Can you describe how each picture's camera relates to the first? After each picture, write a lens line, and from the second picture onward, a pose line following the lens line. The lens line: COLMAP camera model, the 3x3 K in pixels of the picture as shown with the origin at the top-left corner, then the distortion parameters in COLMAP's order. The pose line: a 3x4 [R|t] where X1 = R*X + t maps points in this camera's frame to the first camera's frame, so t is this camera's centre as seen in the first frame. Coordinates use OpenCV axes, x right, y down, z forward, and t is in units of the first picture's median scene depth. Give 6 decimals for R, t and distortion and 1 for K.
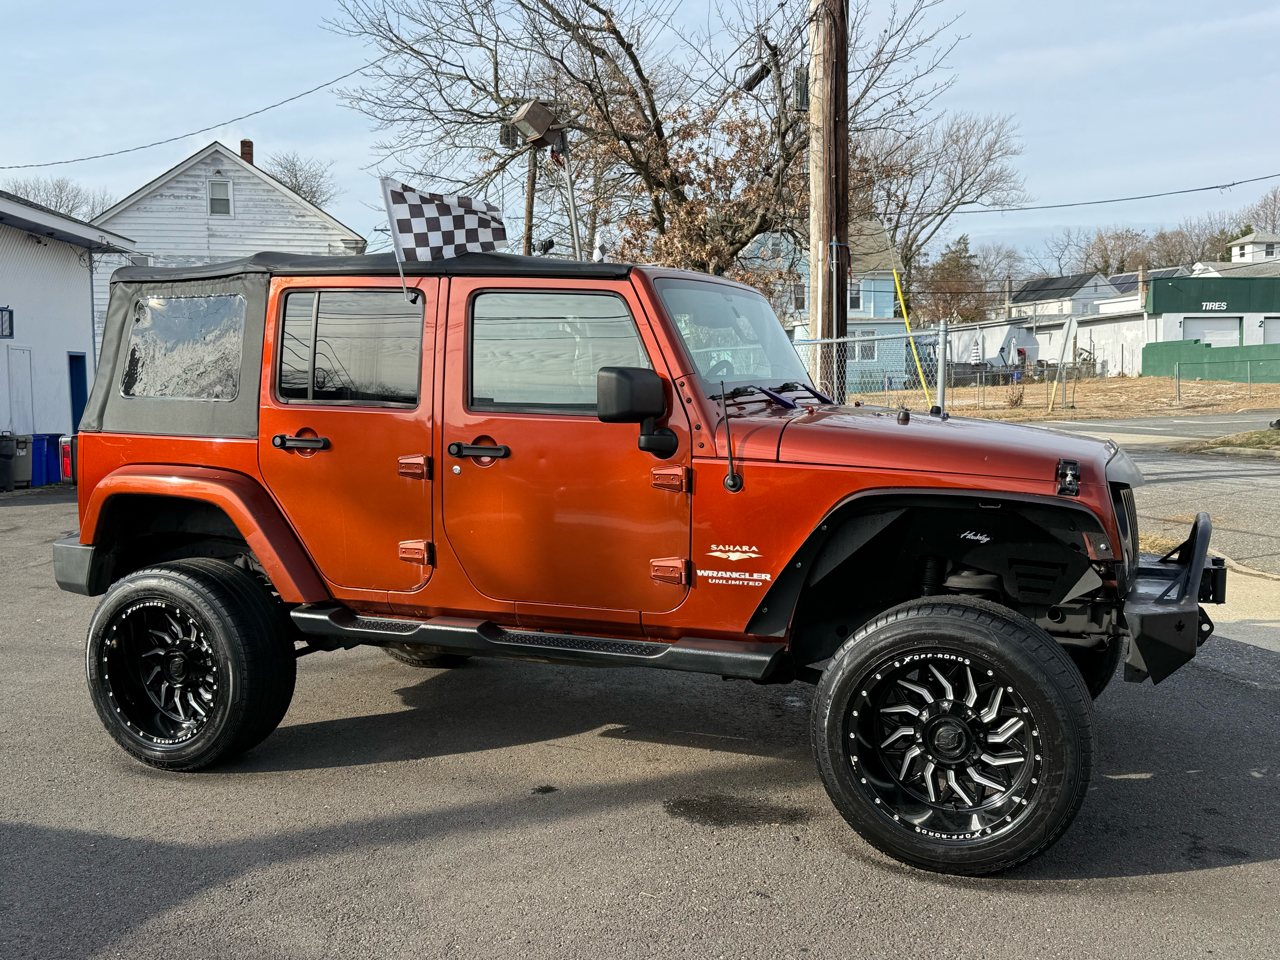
lens RADIAL K [[1272.8, 0, 637.1], [0, 1272.8, 476.9], [0, 0, 1]] dist [0.062742, 0.000000]
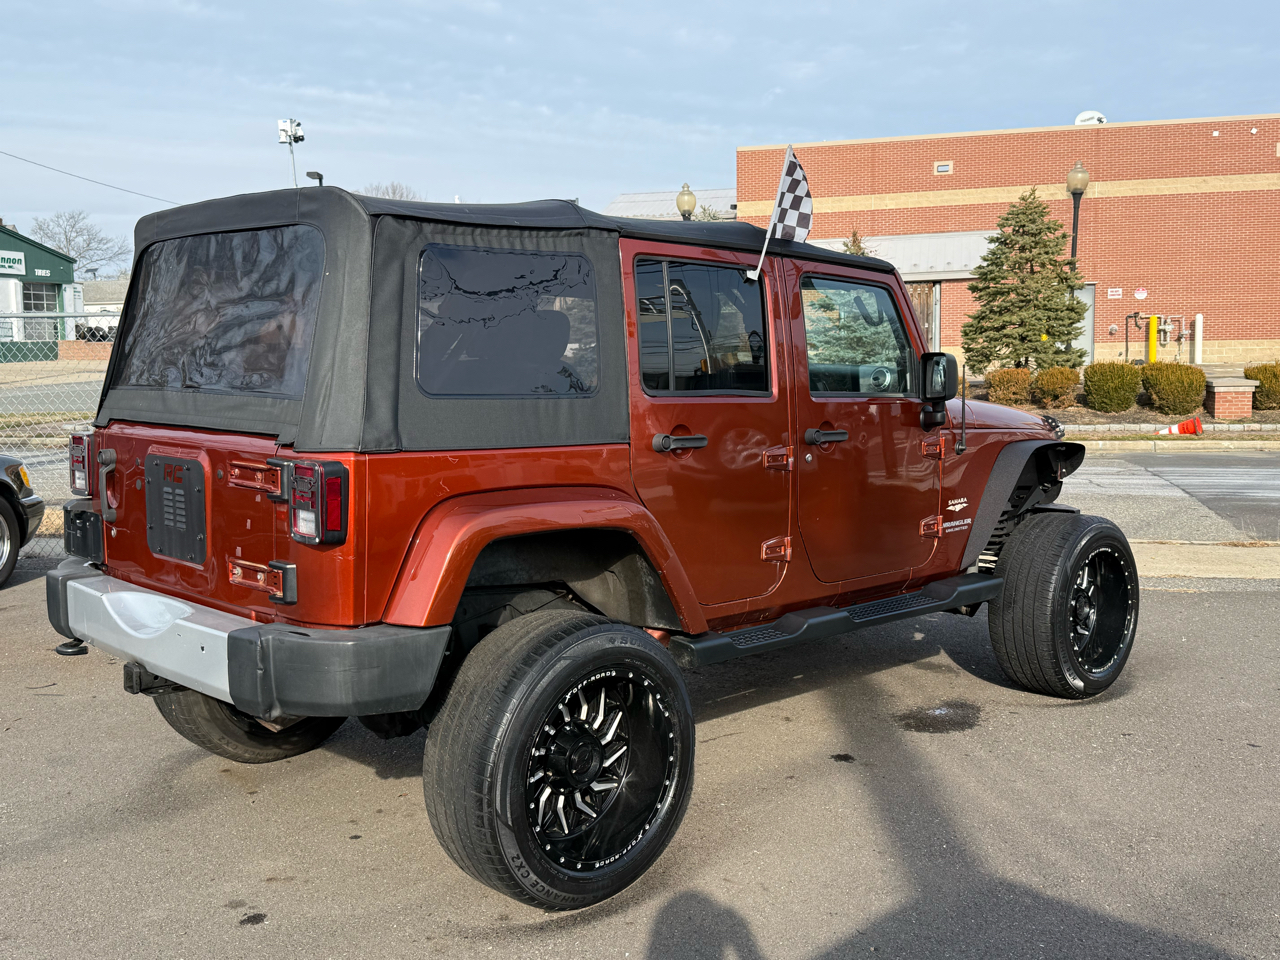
lens RADIAL K [[1272.8, 0, 655.6], [0, 1272.8, 452.9], [0, 0, 1]] dist [0.062742, 0.000000]
pose [[0.383536, -0.065450, 0.921204, -1.001150], [0.072862, 0.996521, 0.040466, -0.053086], [-0.920647, 0.051600, 0.386970, 0.670978]]
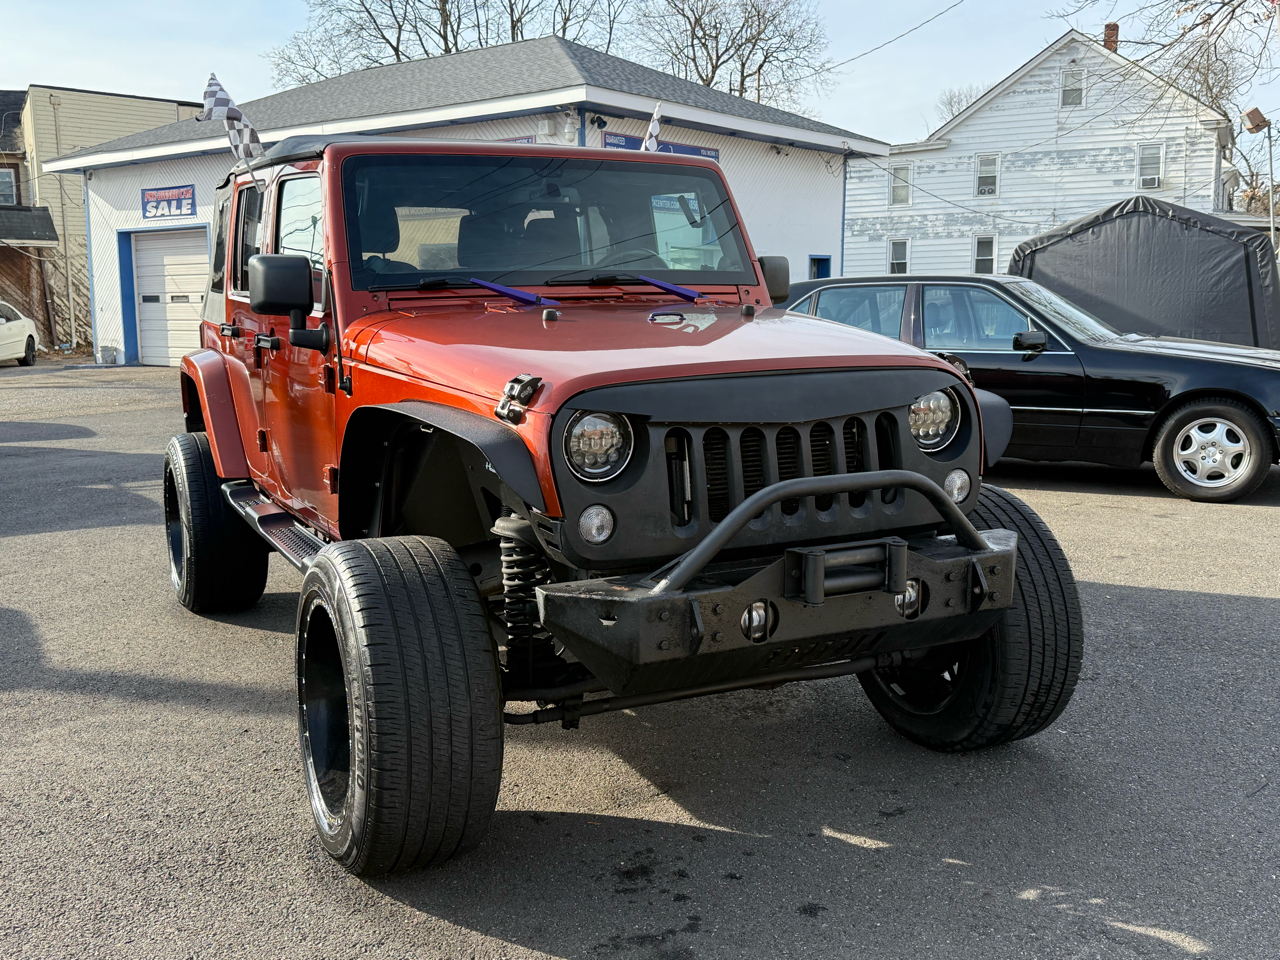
lens RADIAL K [[1272.8, 0, 631.5], [0, 1272.8, 477.5], [0, 0, 1]] dist [0.062742, 0.000000]
pose [[0.753980, 0.099487, -0.649319, 0.688739], [-0.049640, 0.994268, 0.094699, -0.021958], [0.655019, -0.039169, 0.754597, 0.383137]]
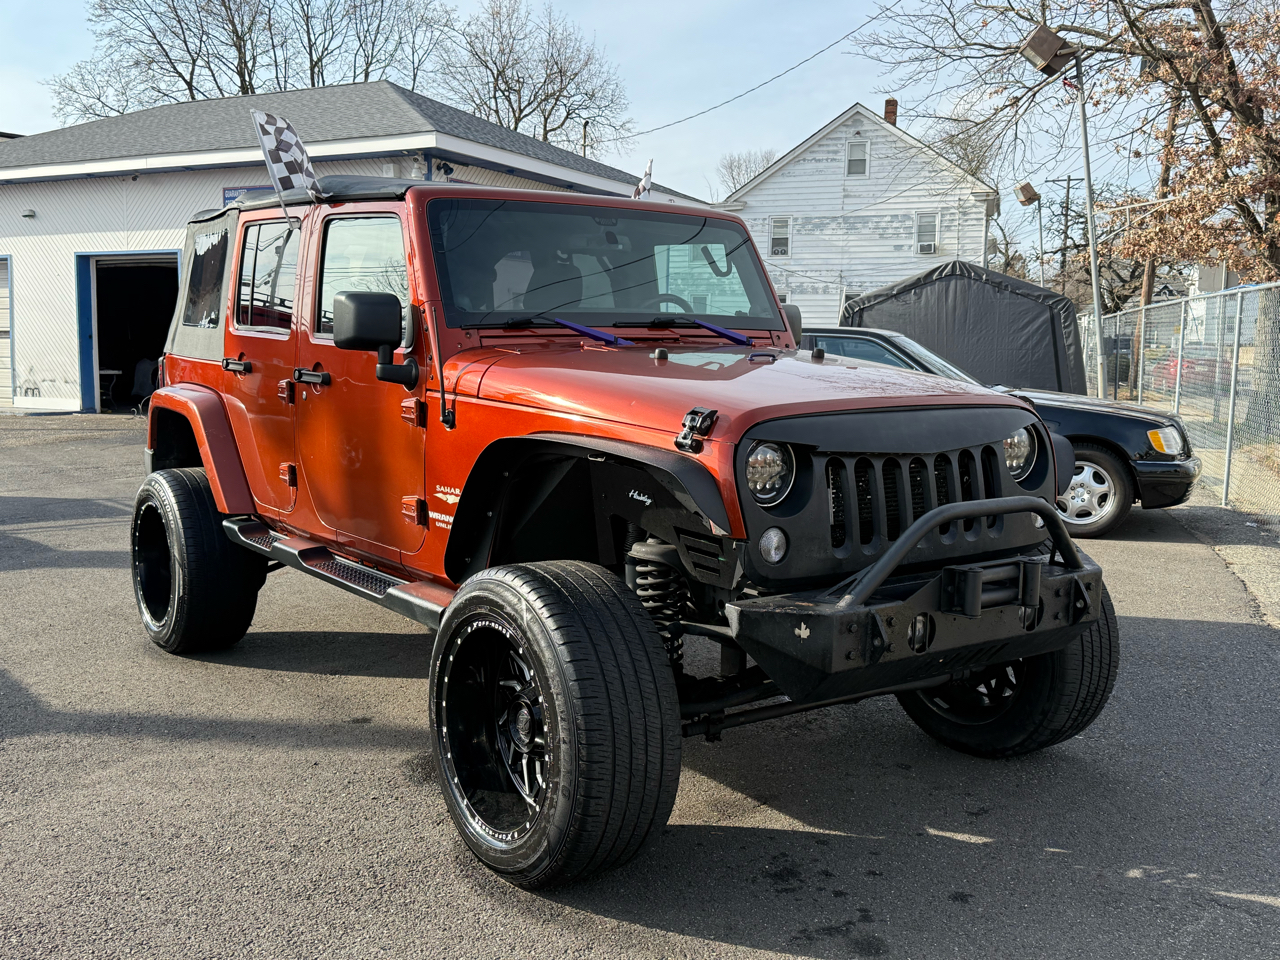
lens RADIAL K [[1272.8, 0, 631.5], [0, 1272.8, 476.5], [0, 0, 1]] dist [0.062742, 0.000000]
pose [[0.854375, 0.076072, -0.514058, 0.563483], [-0.060705, 0.997065, 0.046655, -0.004128], [0.516098, -0.008655, 0.856486, 0.236838]]
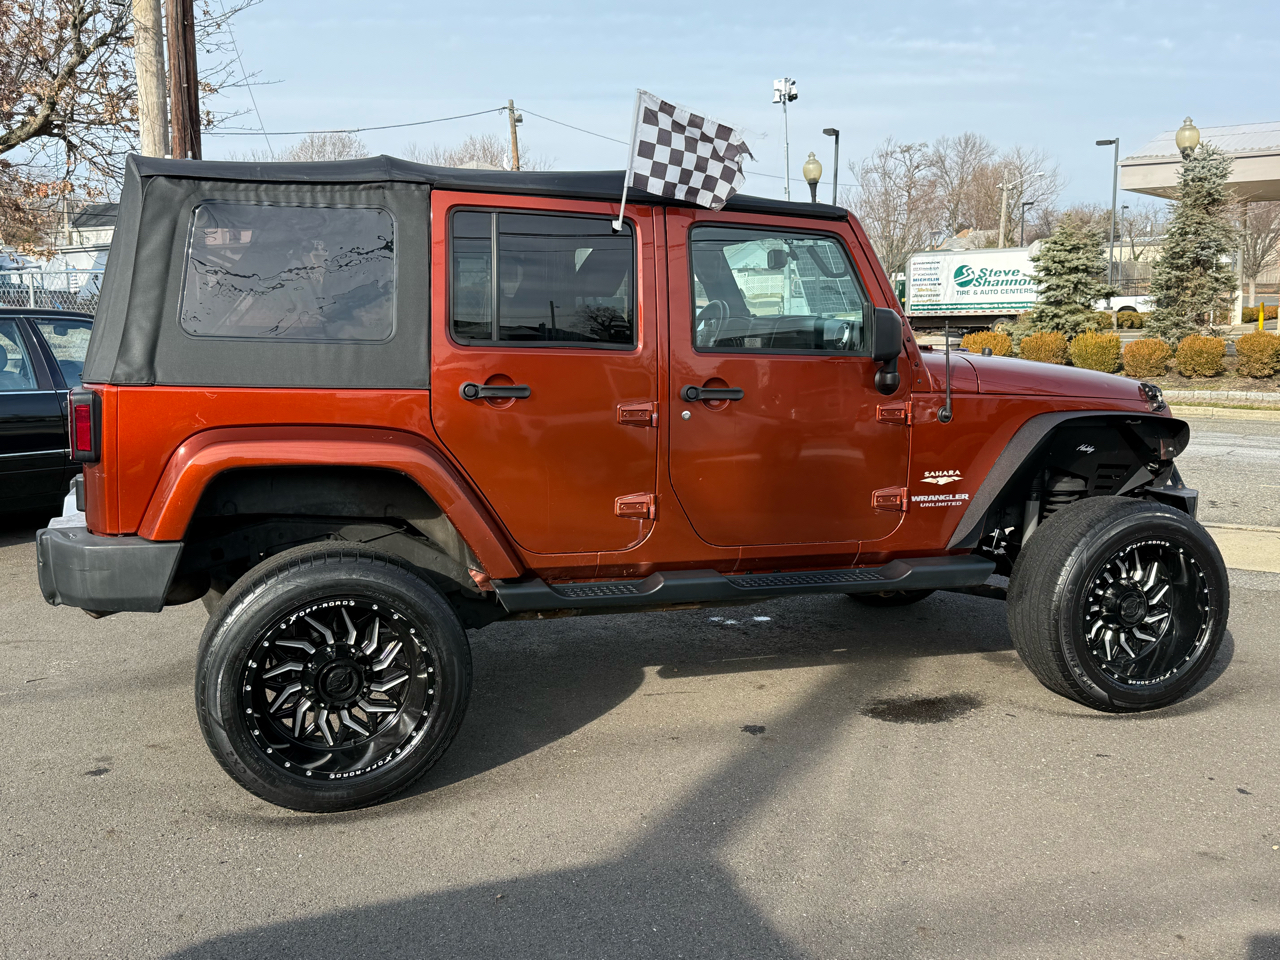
lens RADIAL K [[1272.8, 0, 650.4], [0, 1272.8, 472.8], [0, 0, 1]] dist [0.062742, 0.000000]
pose [[0.744345, -0.072414, 0.663857, -0.728609], [0.039211, 0.997127, 0.064802, -0.022985], [-0.666643, -0.022205, 0.745047, 0.287672]]
